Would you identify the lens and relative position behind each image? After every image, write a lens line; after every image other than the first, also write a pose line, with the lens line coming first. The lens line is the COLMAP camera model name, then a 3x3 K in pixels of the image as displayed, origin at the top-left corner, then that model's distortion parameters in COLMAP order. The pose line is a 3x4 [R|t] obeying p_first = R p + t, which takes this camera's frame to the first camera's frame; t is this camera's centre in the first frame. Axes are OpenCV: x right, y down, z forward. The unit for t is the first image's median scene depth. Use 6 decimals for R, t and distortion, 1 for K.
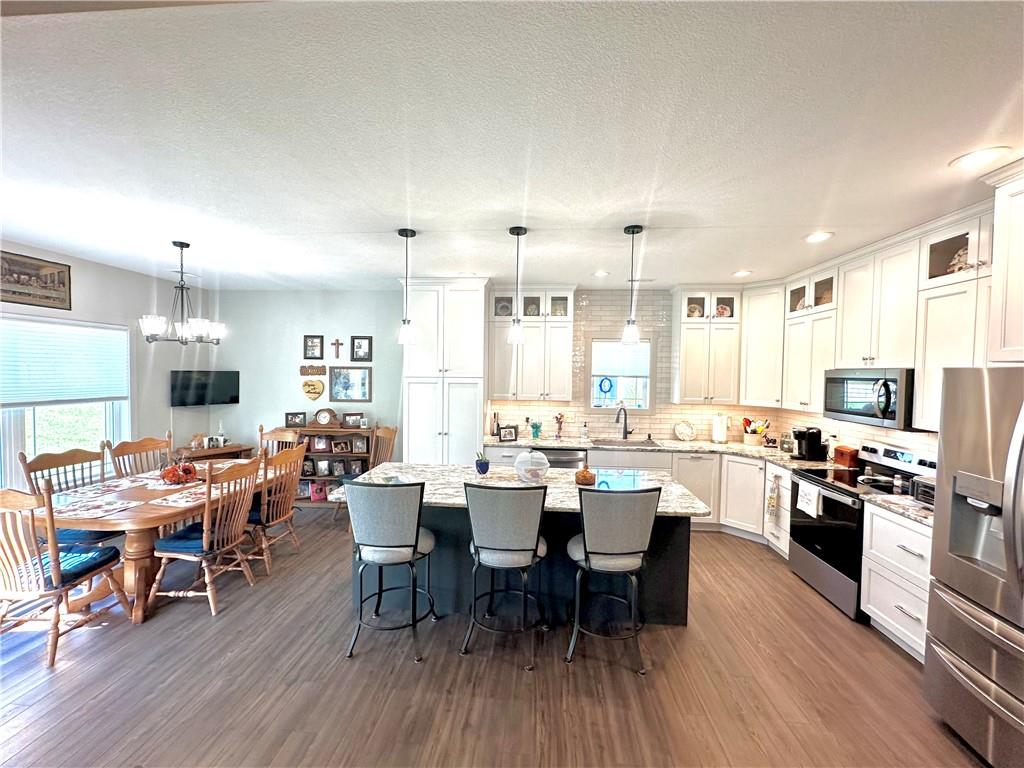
lens RADIAL K [[409.3, 0, 512.0], [0, 409.3, 384.0], [0, 0, 1]] dist [-0.002134, 0.000174]
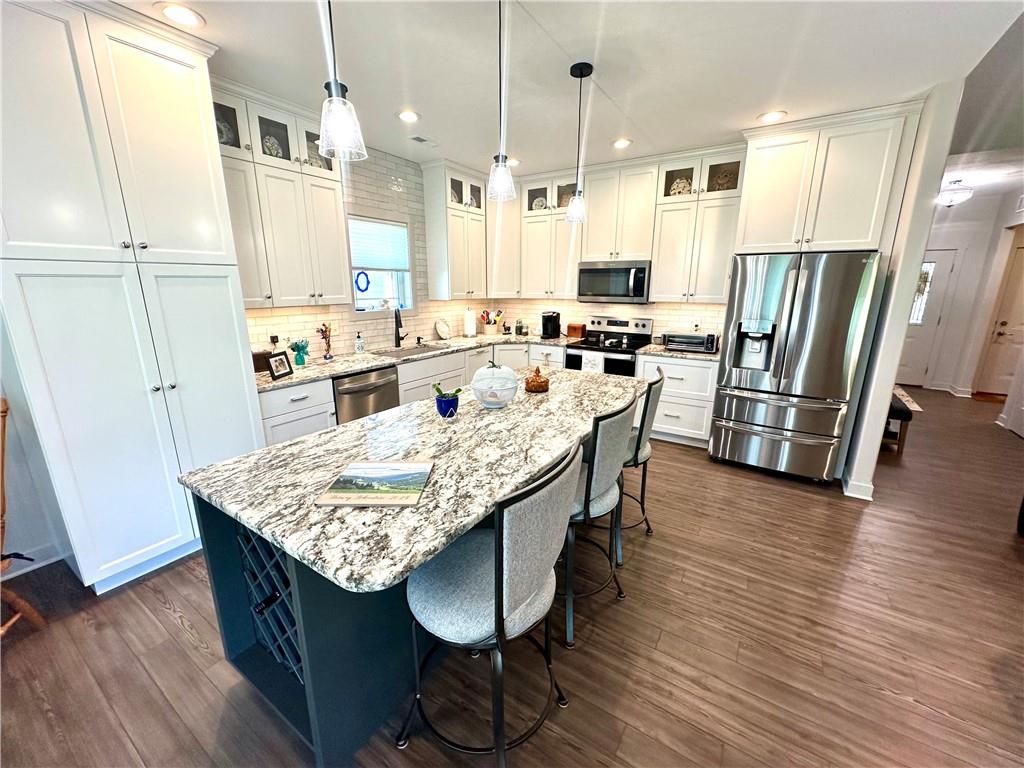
lens RADIAL K [[409.3, 0, 512.0], [0, 409.3, 384.0], [0, 0, 1]] dist [-0.002134, 0.000174]
pose [[0.477648, -0.222447, 0.849923, -0.391575], [0.030141, 0.970994, 0.237195, 0.018966], [-0.878034, -0.087678, 0.470498, 0.452146]]
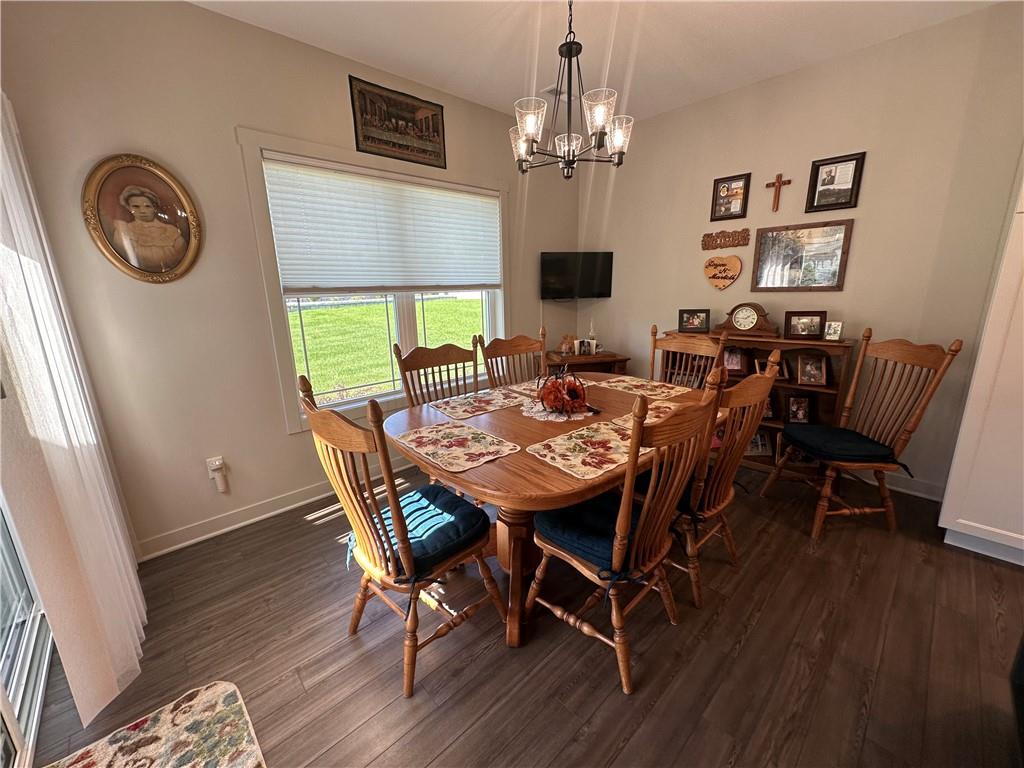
lens RADIAL K [[409.3, 0, 512.0], [0, 409.3, 384.0], [0, 0, 1]] dist [-0.002134, 0.000174]
pose [[0.740294, 0.129602, -0.659672, -0.359401], [0.010864, 0.978808, 0.204493, 0.059293], [0.672195, -0.158552, 0.723198, 0.392949]]
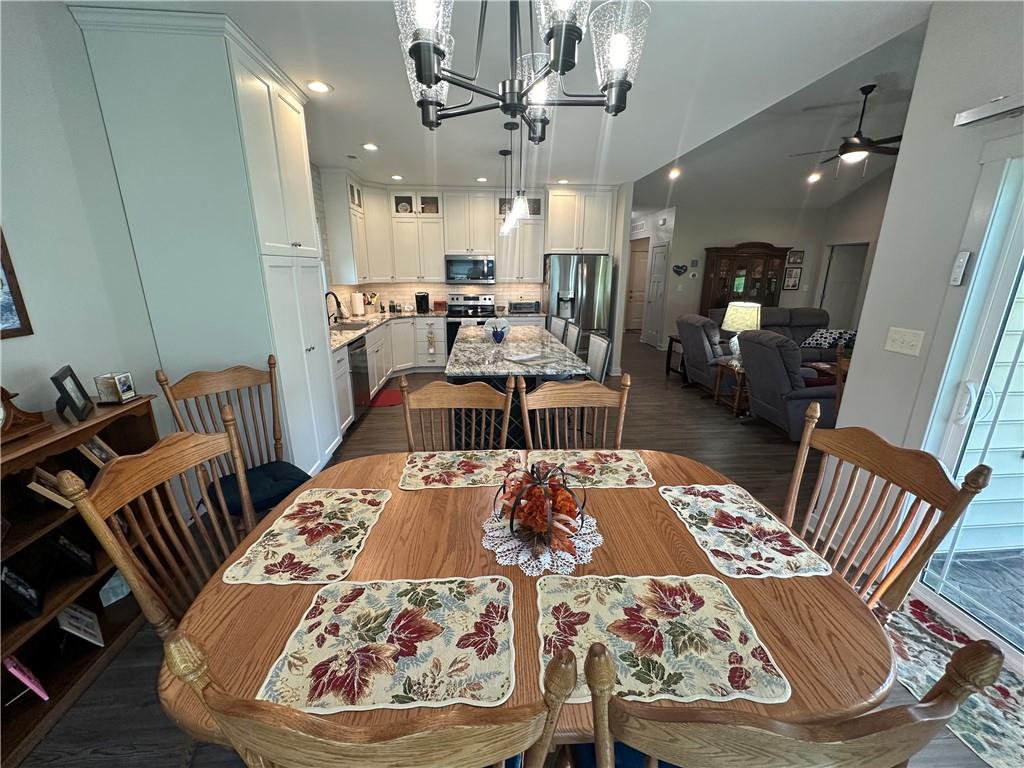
lens RADIAL K [[409.3, 0, 512.0], [0, 409.3, 384.0], [0, 0, 1]] dist [-0.002134, 0.000174]
pose [[-0.160240, -0.278894, 0.946859, -0.875372], [0.023858, 0.957879, 0.286178, -0.001140], [-0.986790, 0.068448, -0.146837, 0.823121]]
